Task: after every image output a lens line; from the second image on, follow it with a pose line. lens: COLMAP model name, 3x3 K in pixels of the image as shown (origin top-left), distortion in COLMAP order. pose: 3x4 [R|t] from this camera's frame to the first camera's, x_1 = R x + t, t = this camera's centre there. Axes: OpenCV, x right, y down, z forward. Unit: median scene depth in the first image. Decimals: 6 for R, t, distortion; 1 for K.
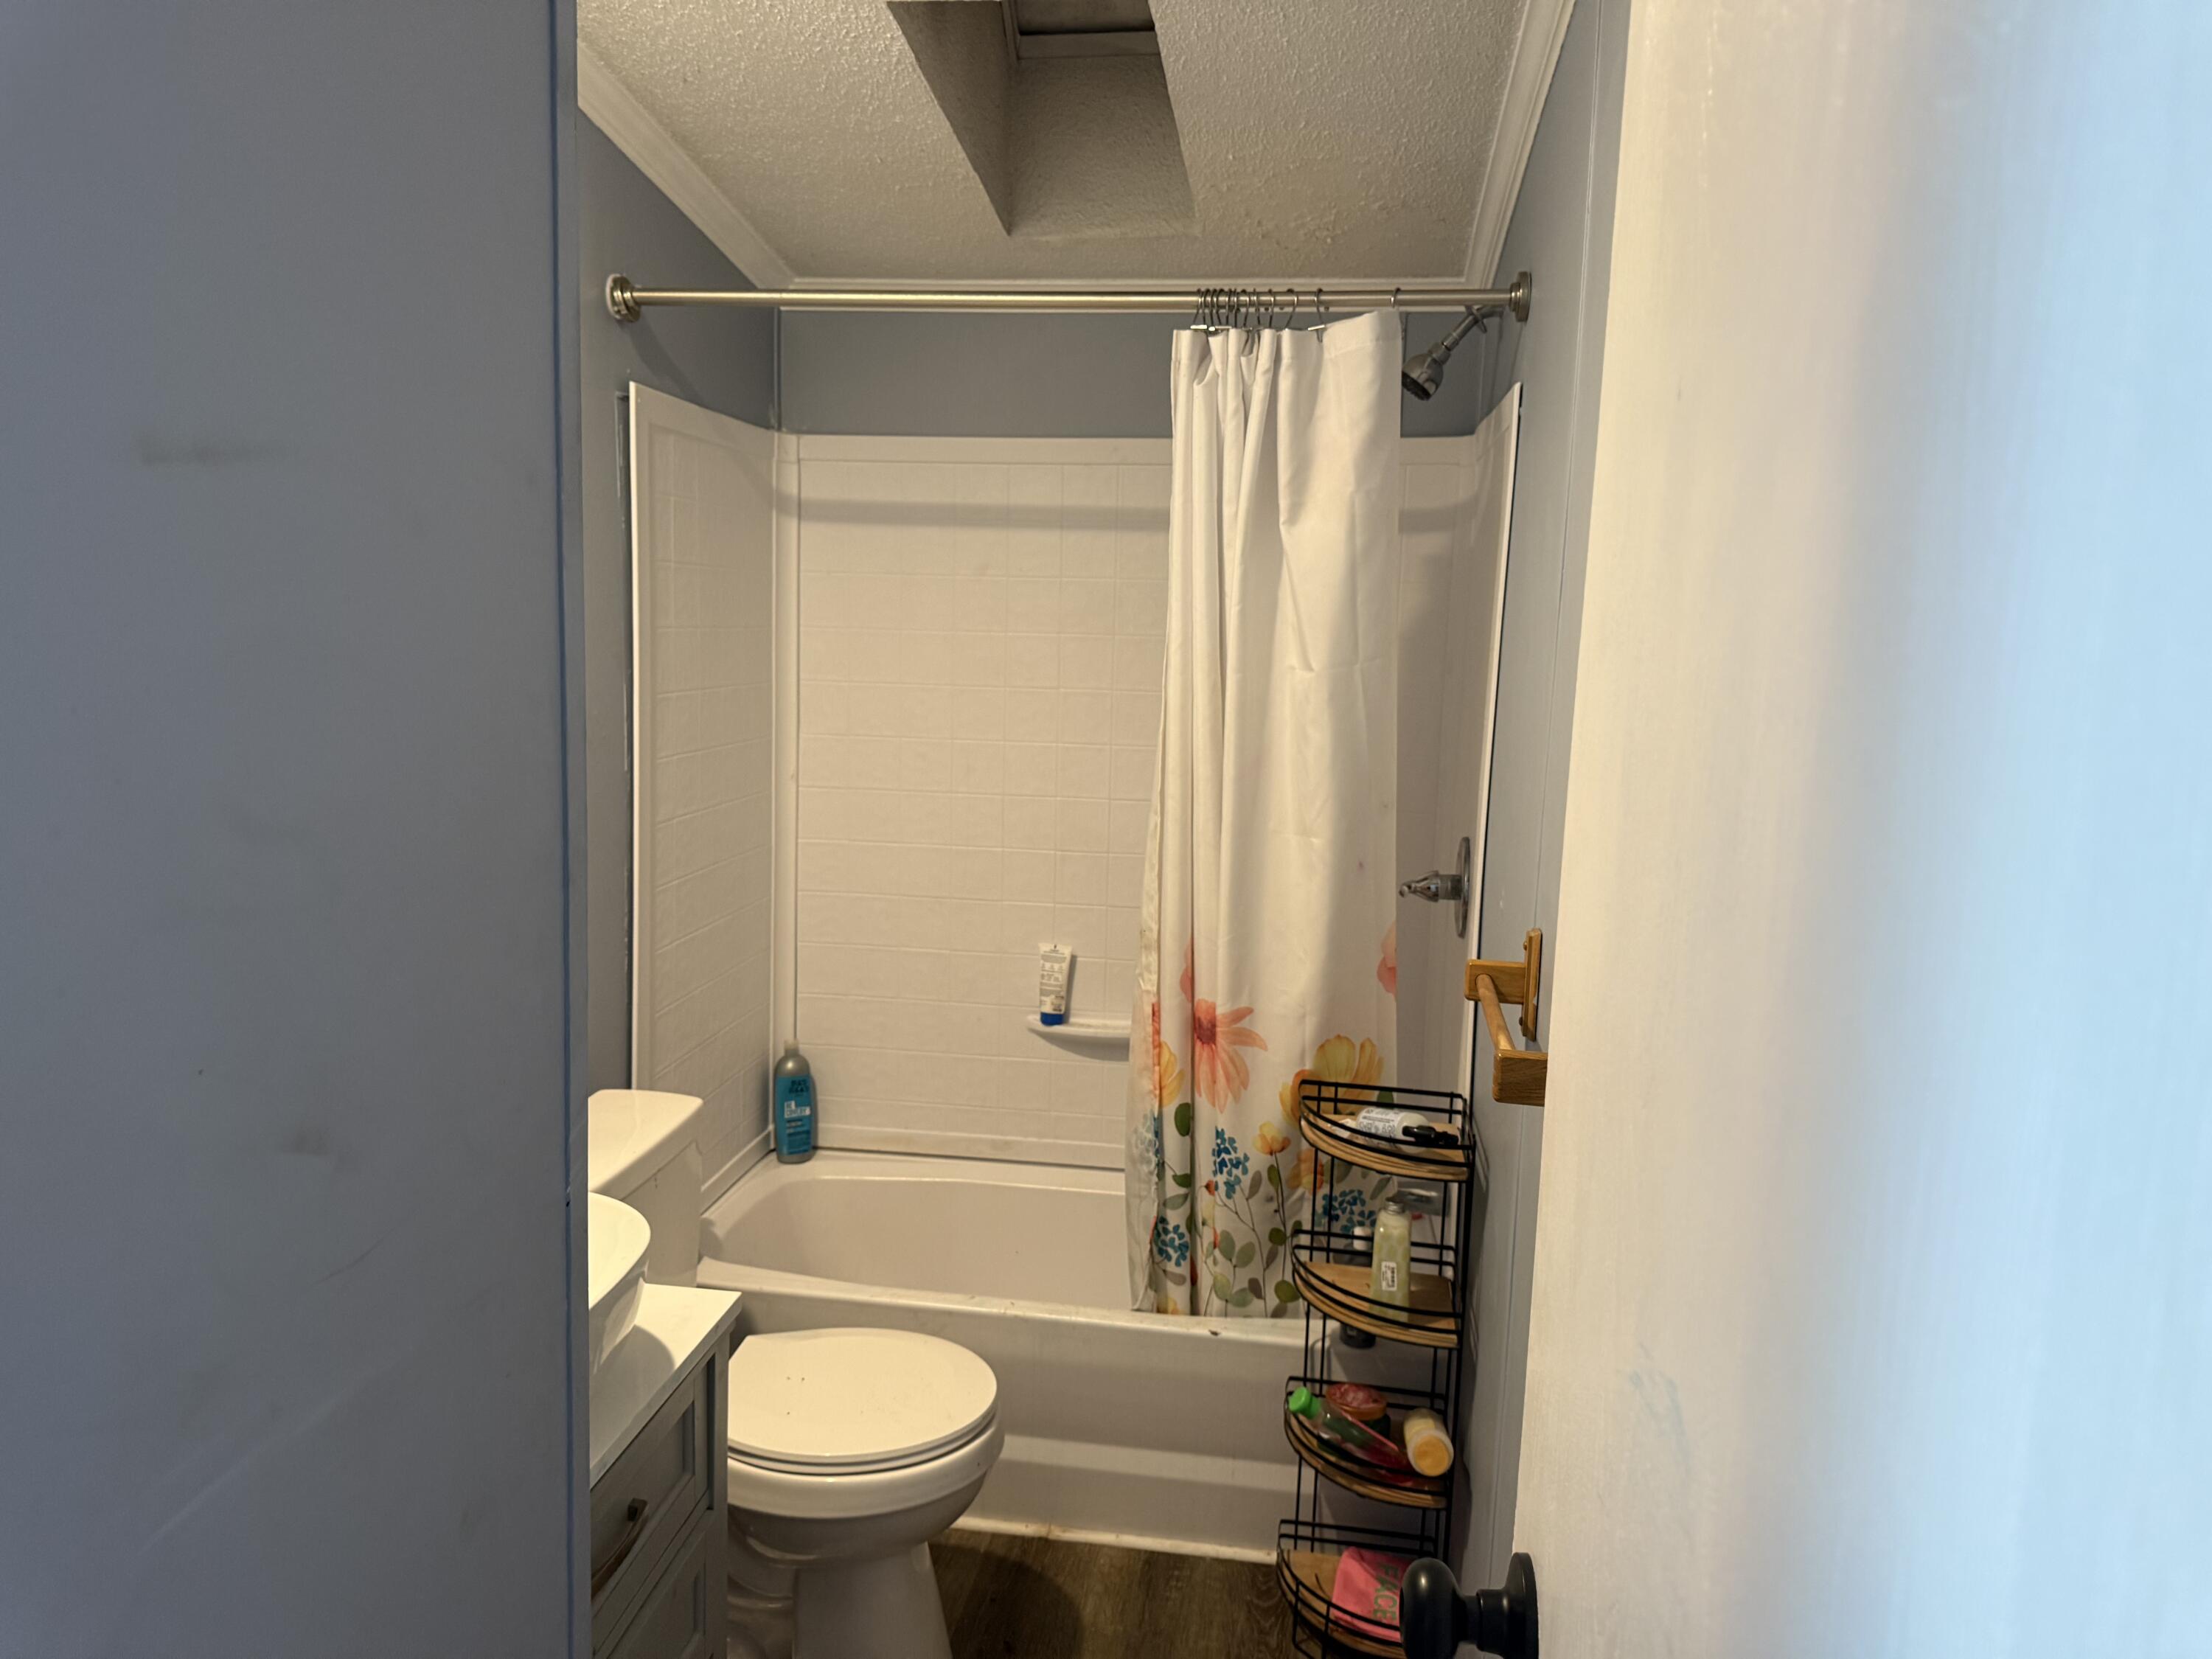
lens RADIAL K [[1555.1, 0, 1111.2], [0, 1555.1, 819.2], [0, 0, 1]] dist [0.024569, -0.015417]
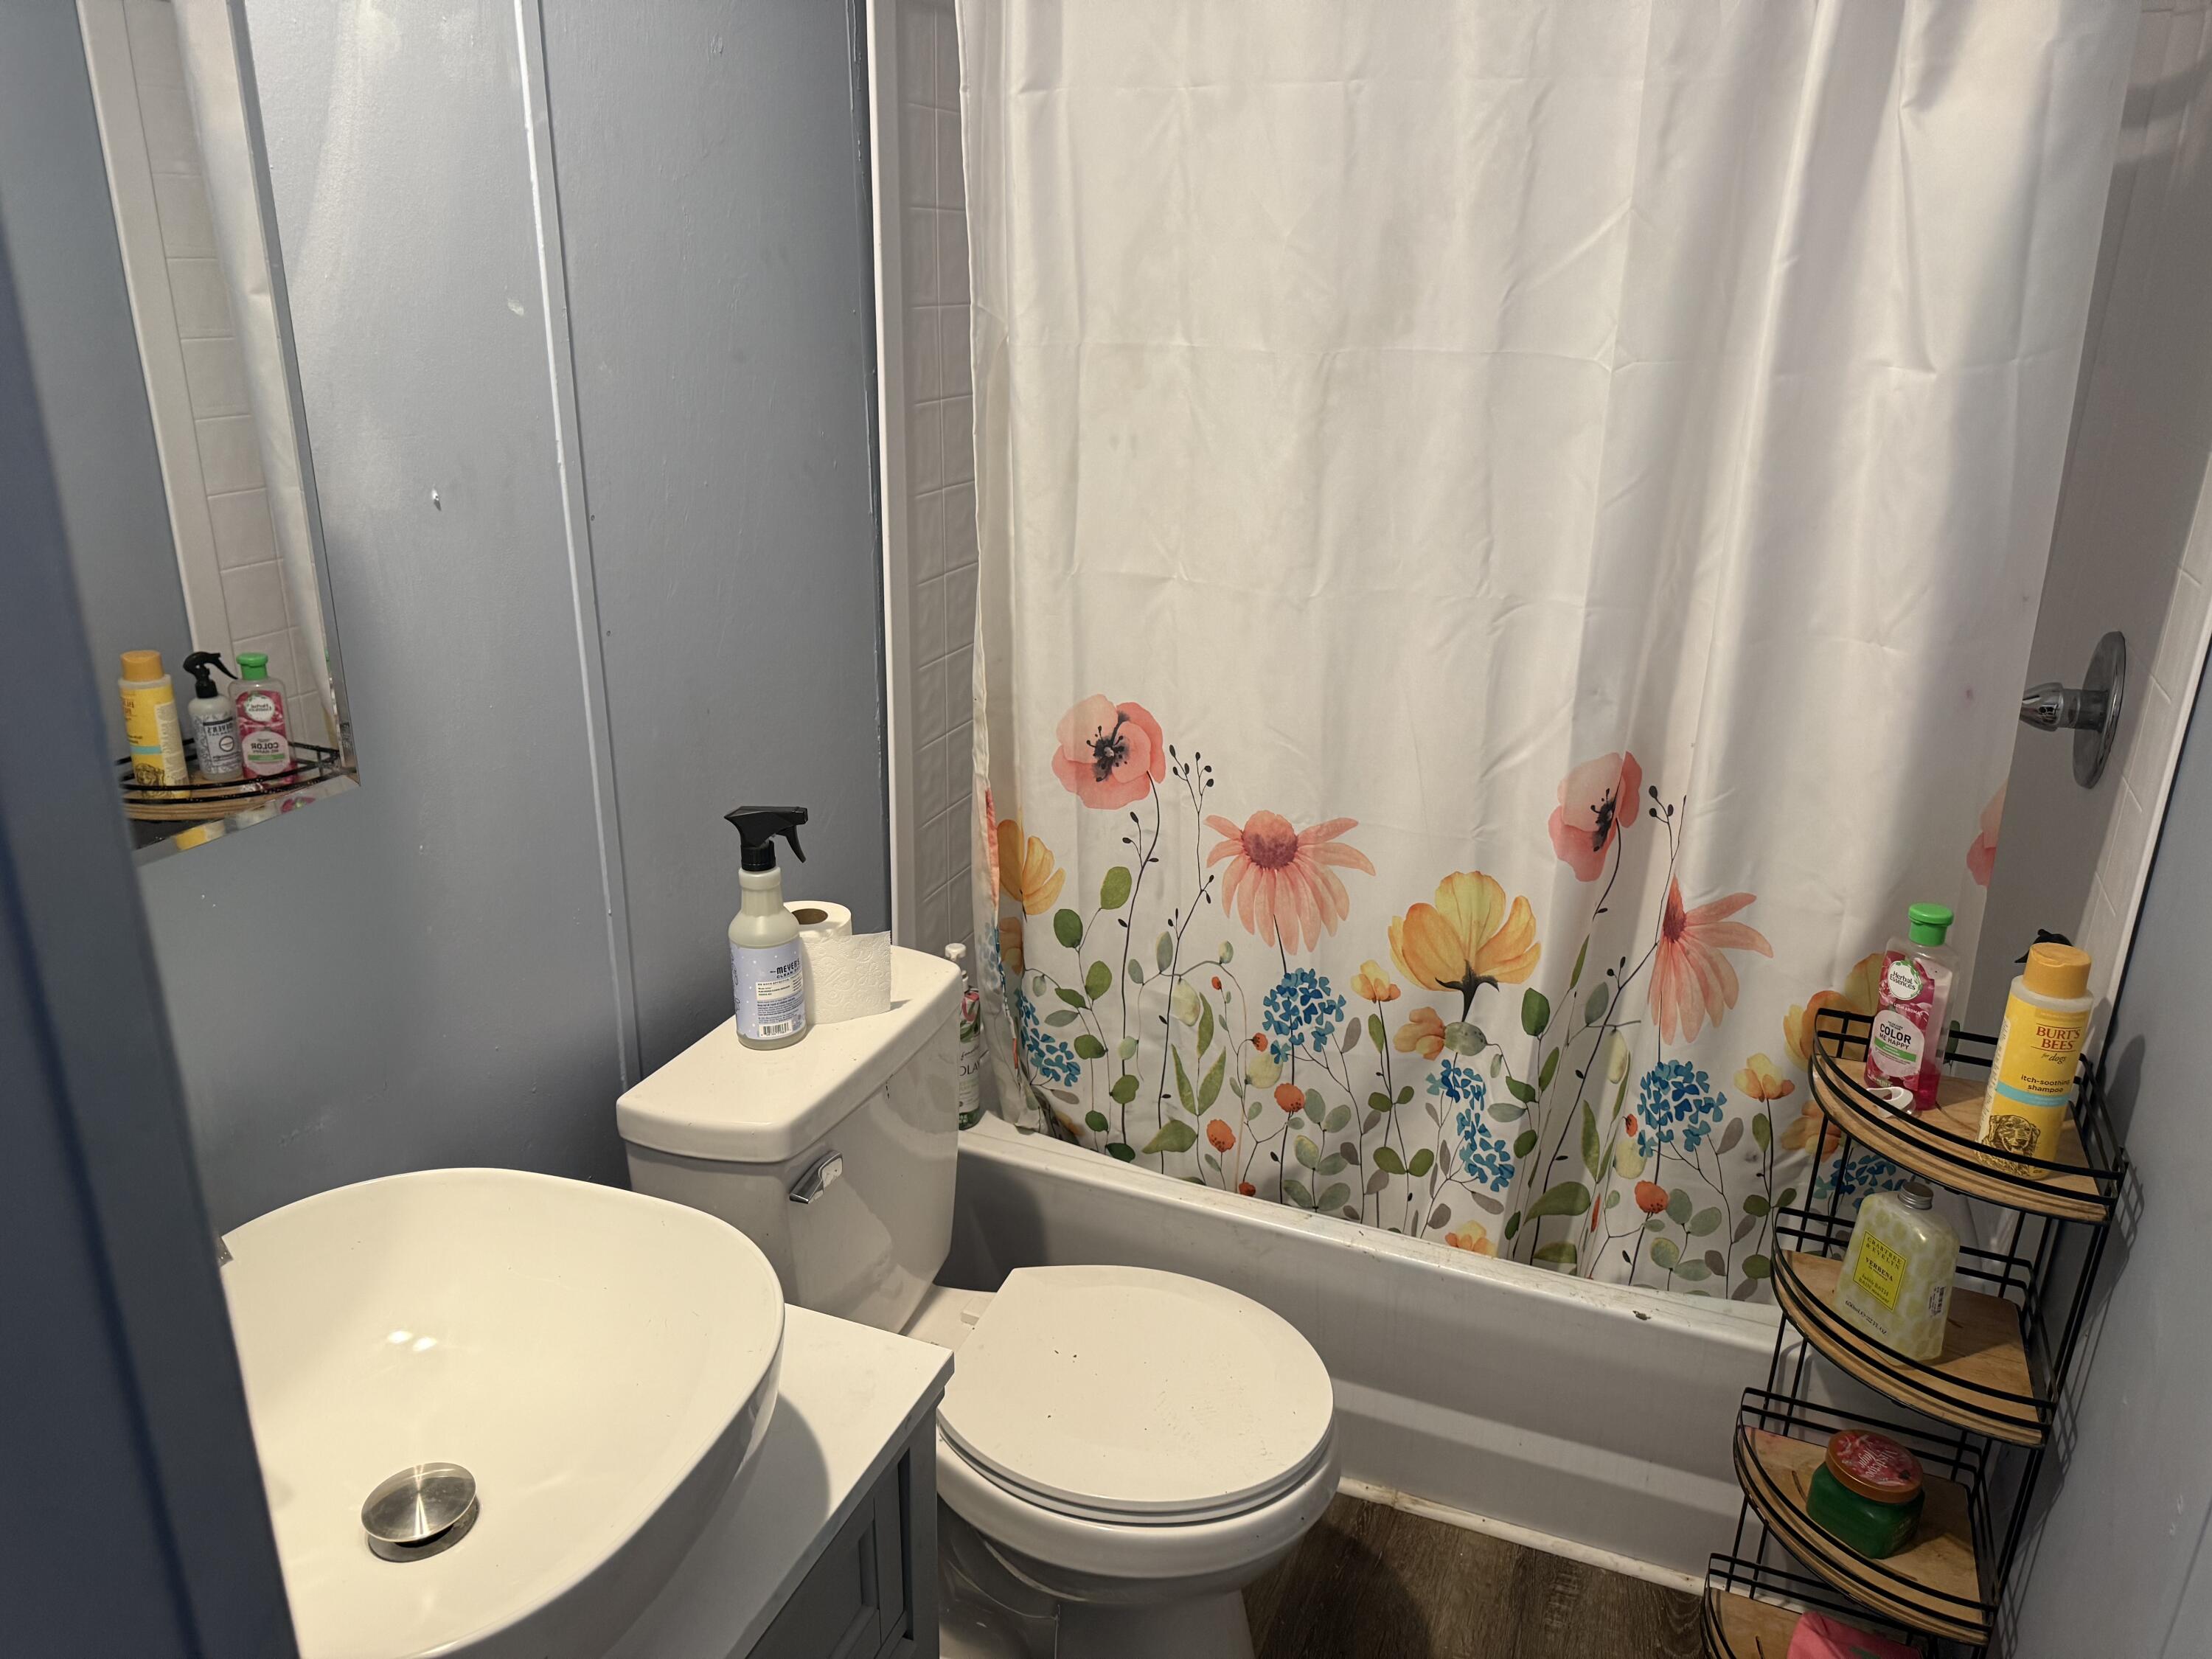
lens RADIAL K [[1555.1, 0, 1115.4], [0, 1555.1, 852.8], [0, 0, 1]] dist [0.024569, -0.015417]
pose [[0.970905, 0.076079, -0.227059, -0.024210], [-0.023755, 0.974112, 0.224813, -0.040768], [0.238284, -0.212878, 0.947578, 0.300696]]
